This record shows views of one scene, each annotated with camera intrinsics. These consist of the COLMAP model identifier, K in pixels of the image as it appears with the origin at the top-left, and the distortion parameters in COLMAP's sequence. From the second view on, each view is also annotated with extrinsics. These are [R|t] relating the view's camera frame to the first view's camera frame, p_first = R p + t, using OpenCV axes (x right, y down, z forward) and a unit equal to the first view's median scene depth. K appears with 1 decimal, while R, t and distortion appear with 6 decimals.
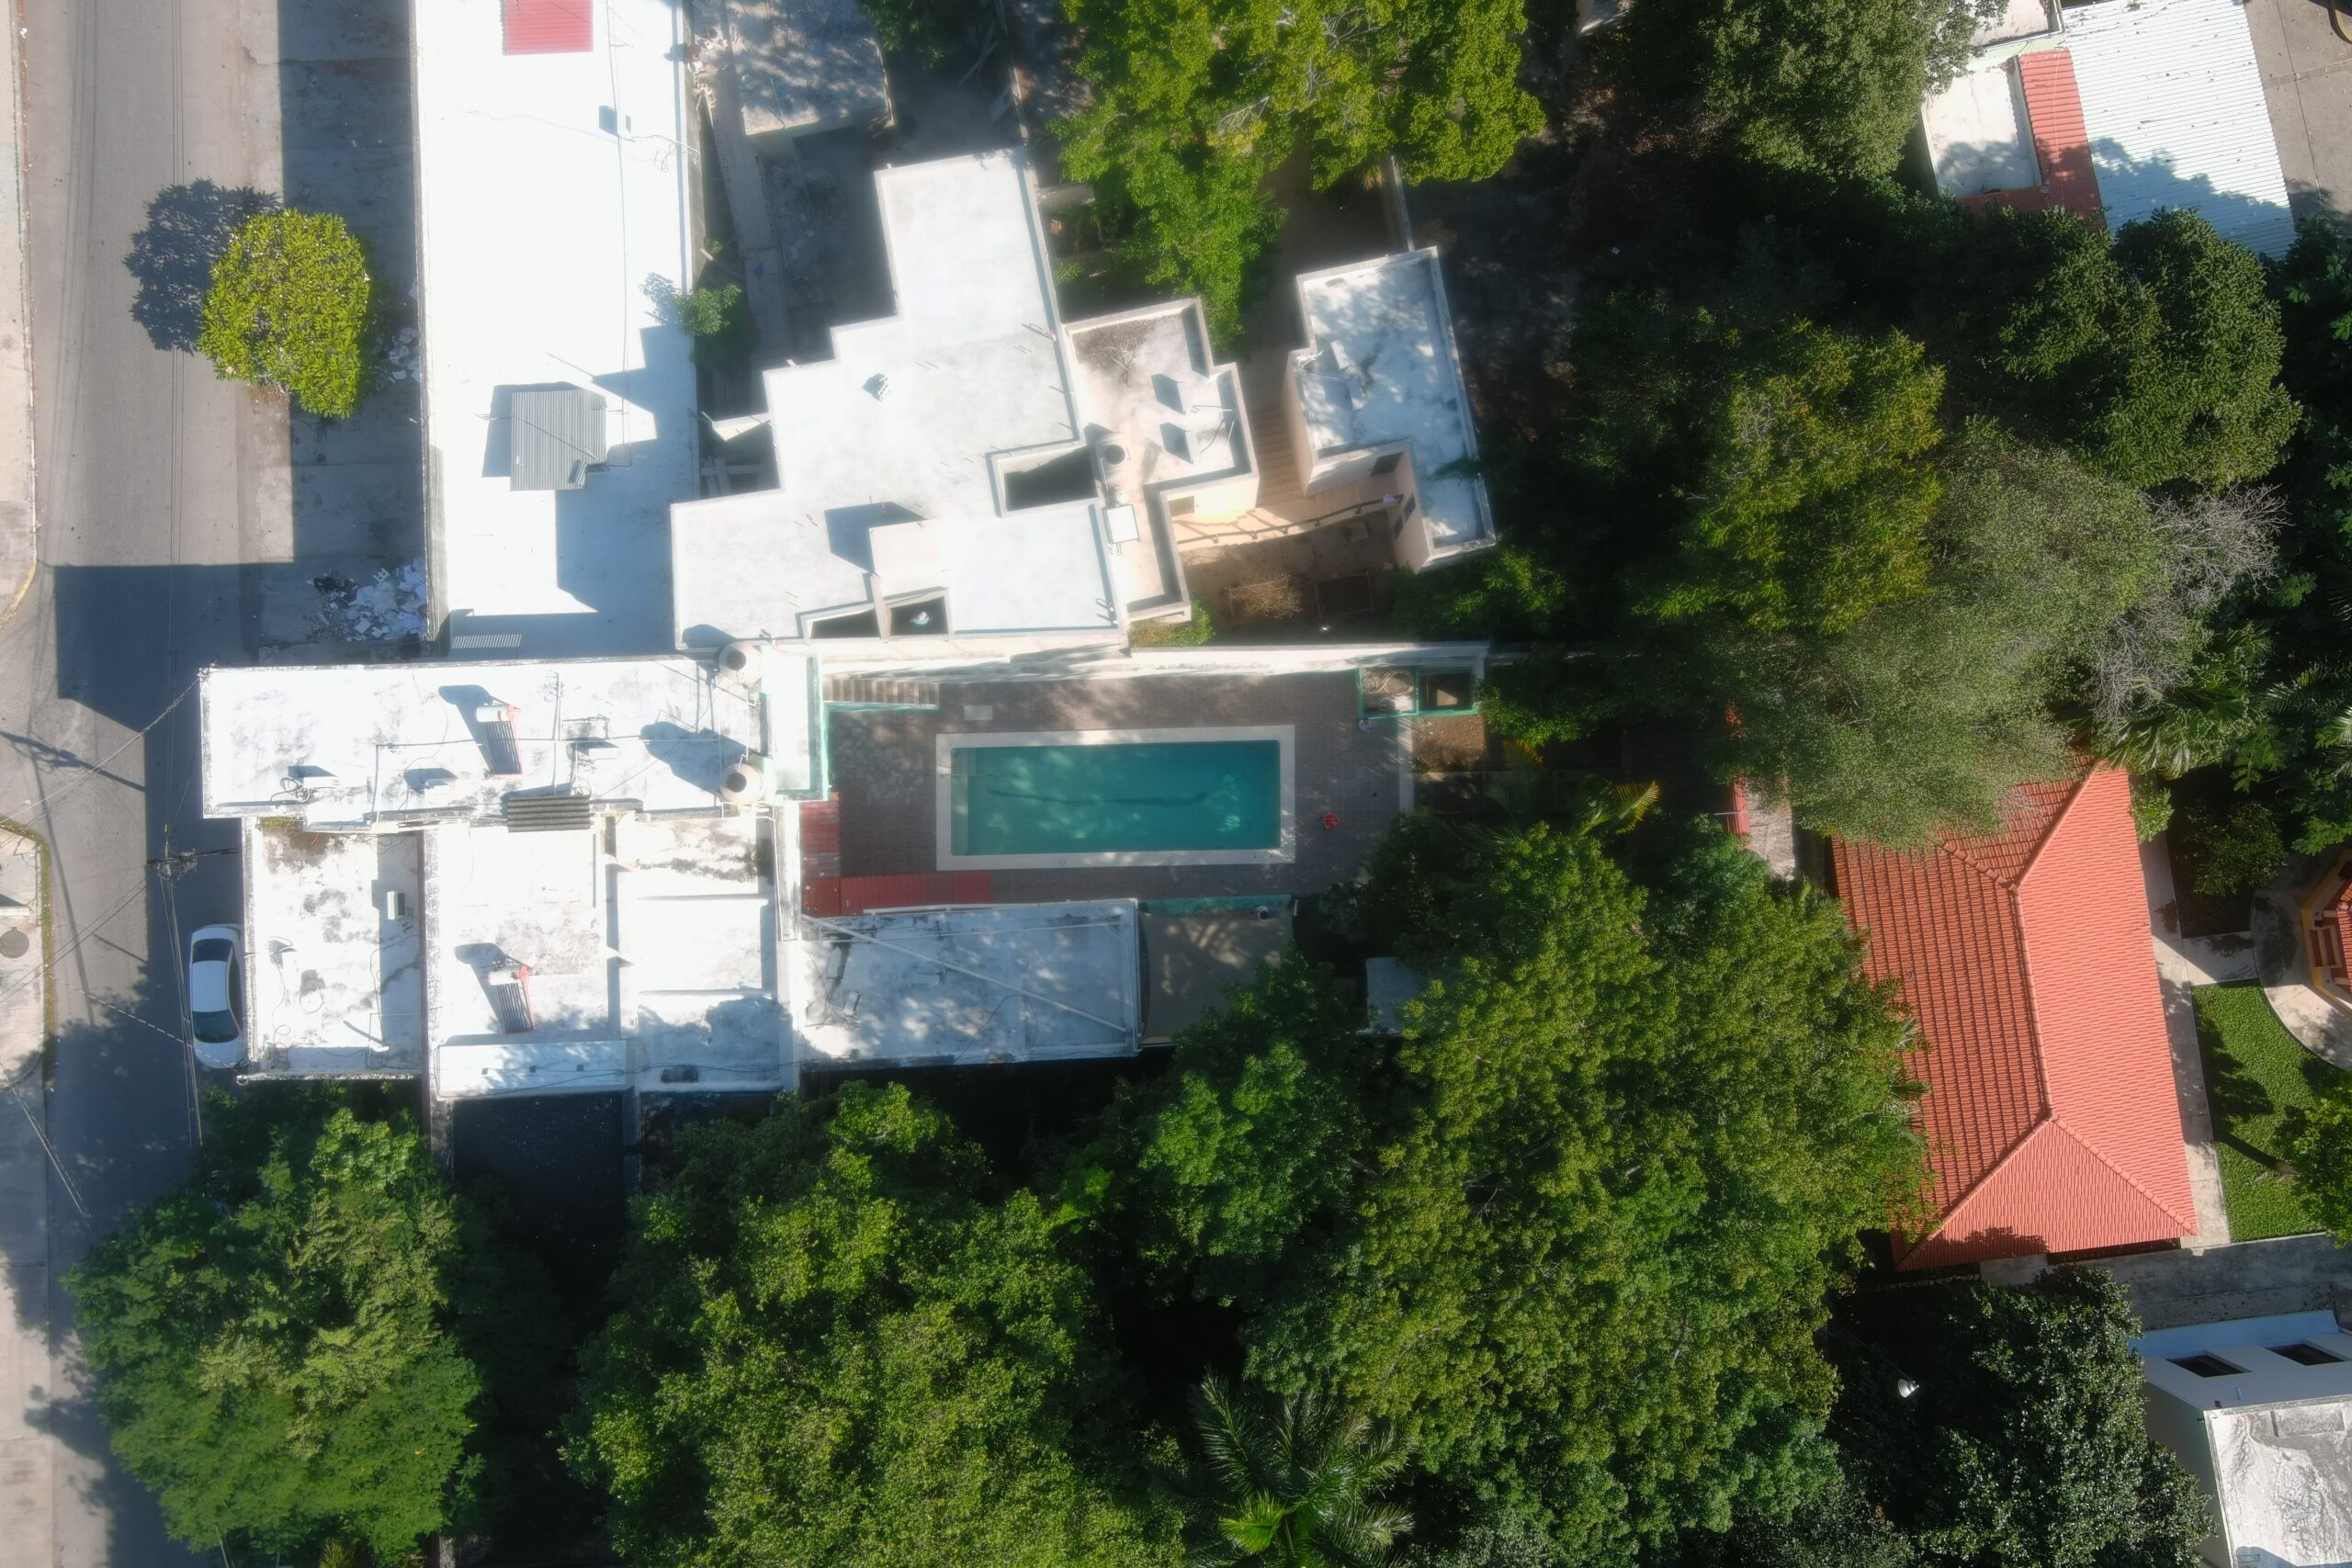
lens RADIAL K [[1837.9, 0, 1175.4], [0, 1837.9, 793.6], [0, 0, 1]] dist [0.004036, -0.000120]
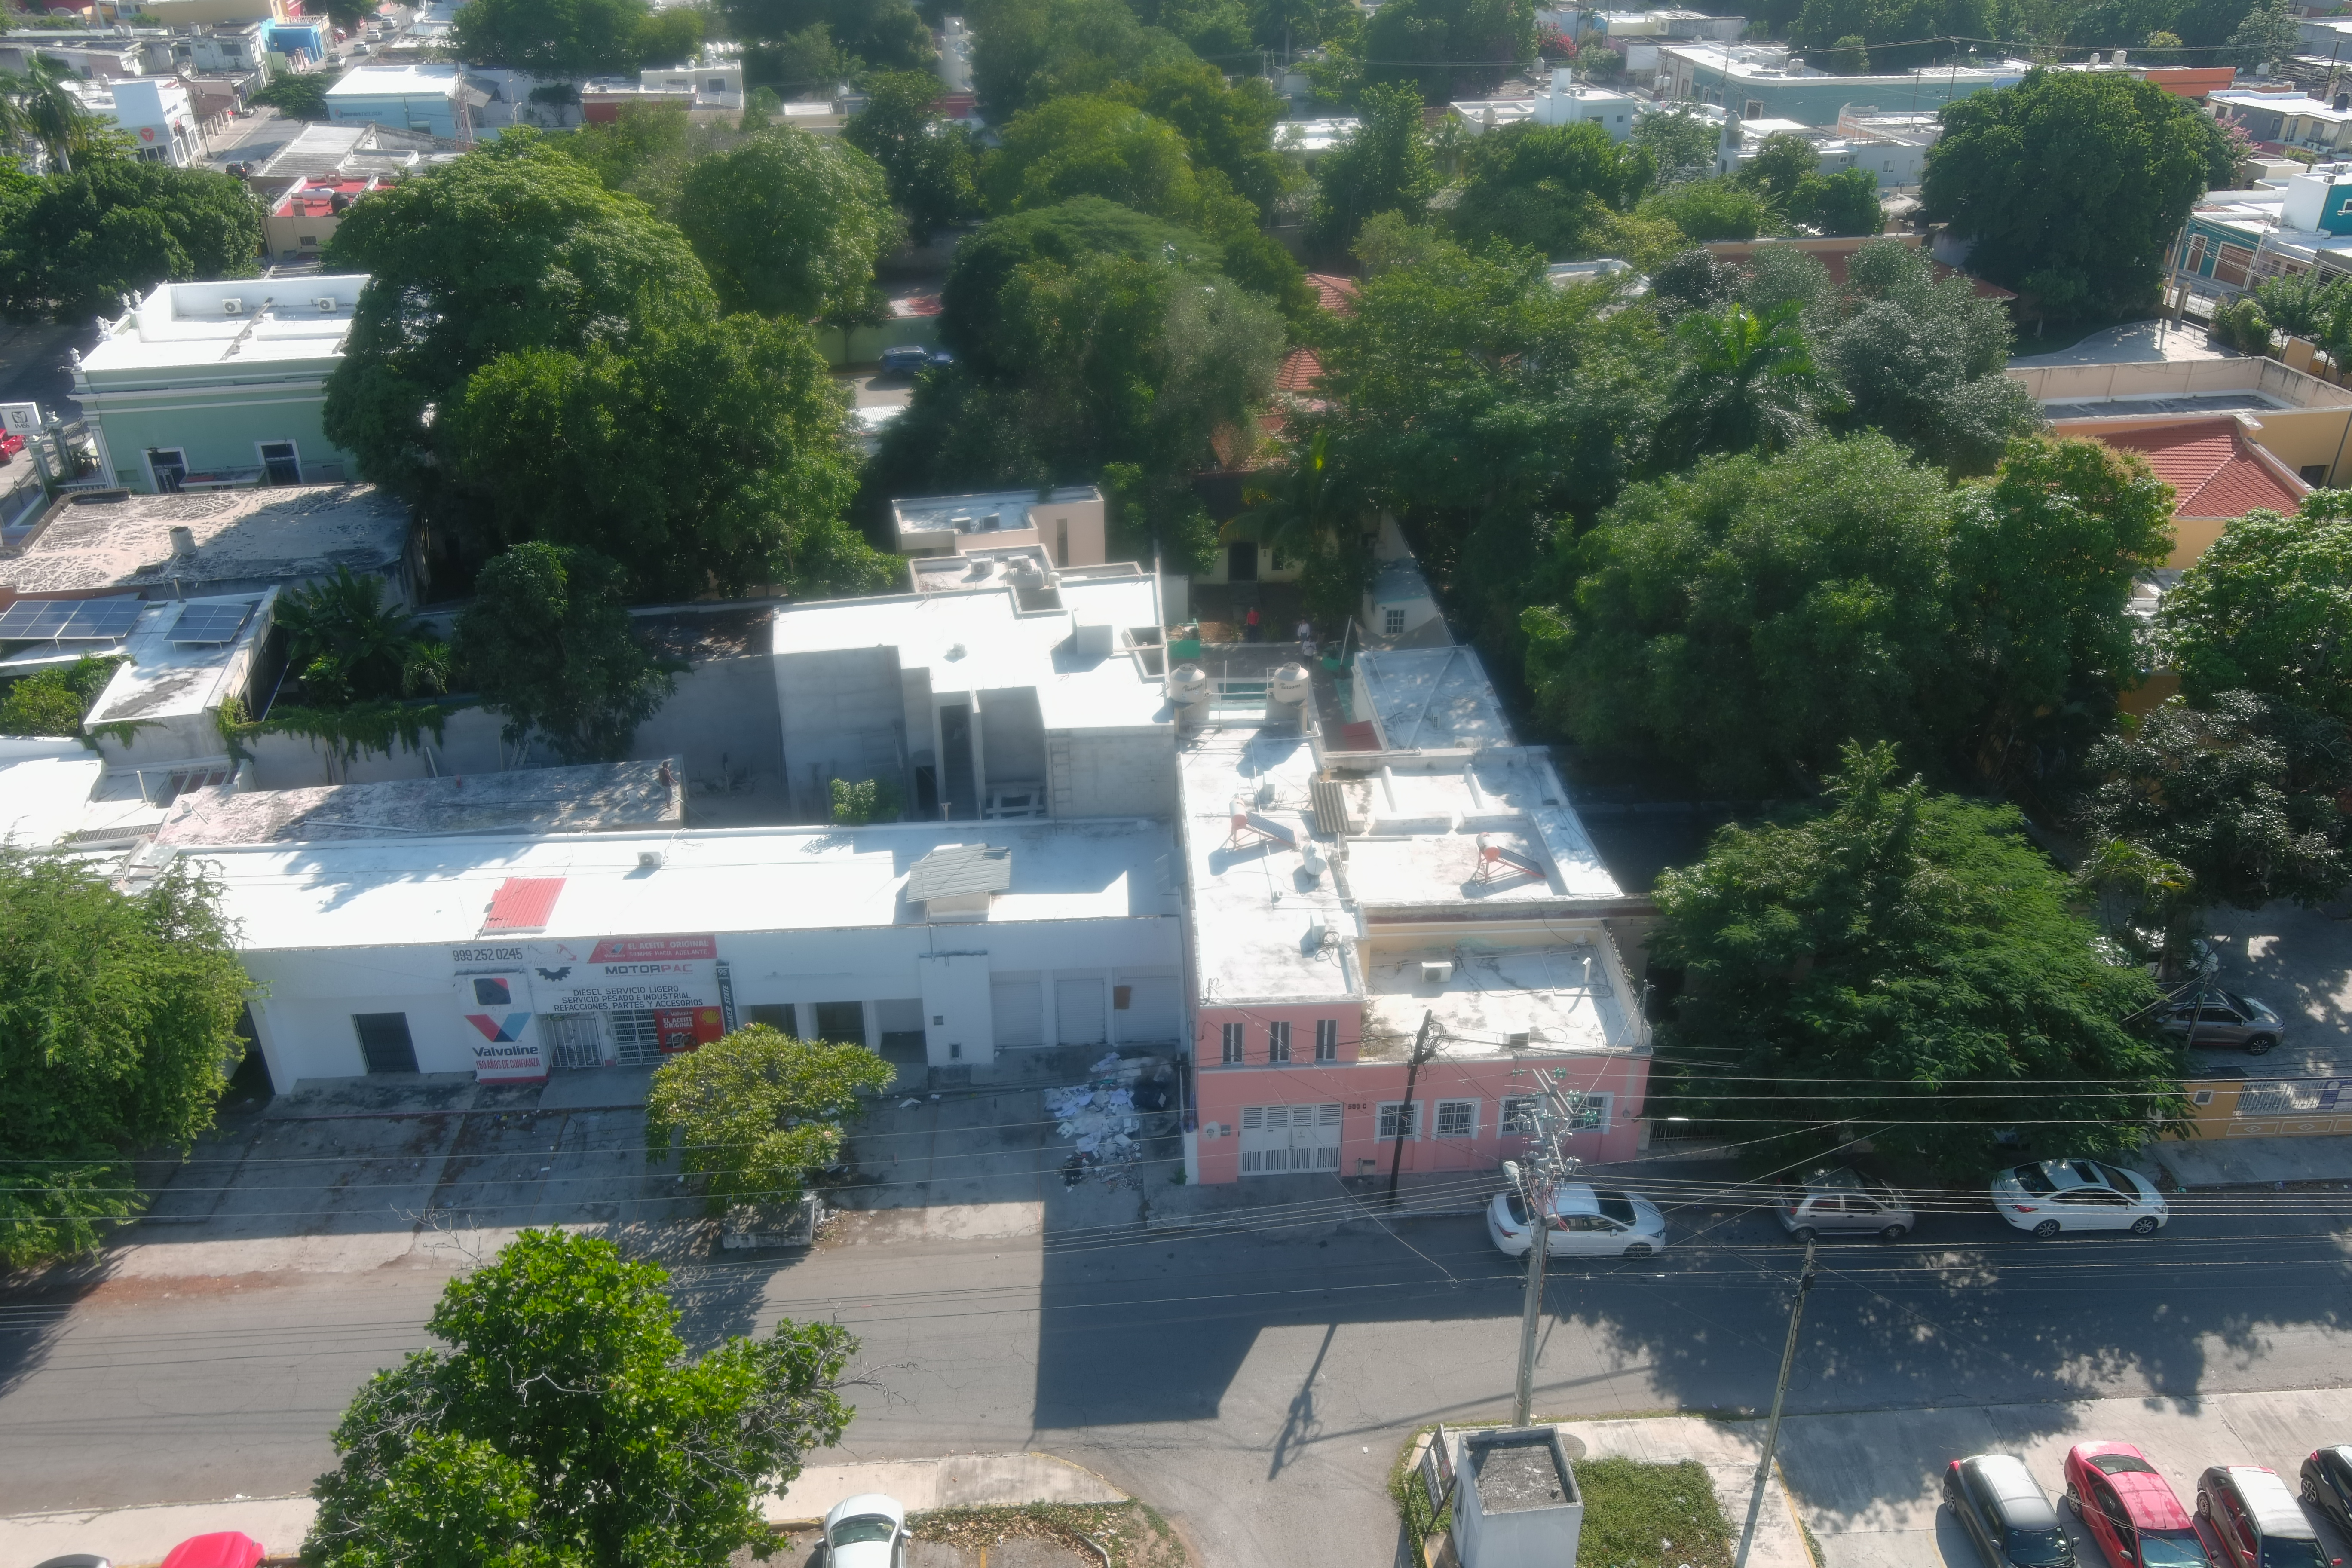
lens RADIAL K [[1838.1, 0, 1168.9], [0, 1838.1, 782.8], [0, 0, 1]] dist [0.004036, -0.000120]
pose [[-0.013210, -0.469129, 0.883031, -1.215222], [0.998425, 0.041970, 0.037234, -0.117306], [-0.054529, 0.882132, 0.467835, 0.475732]]
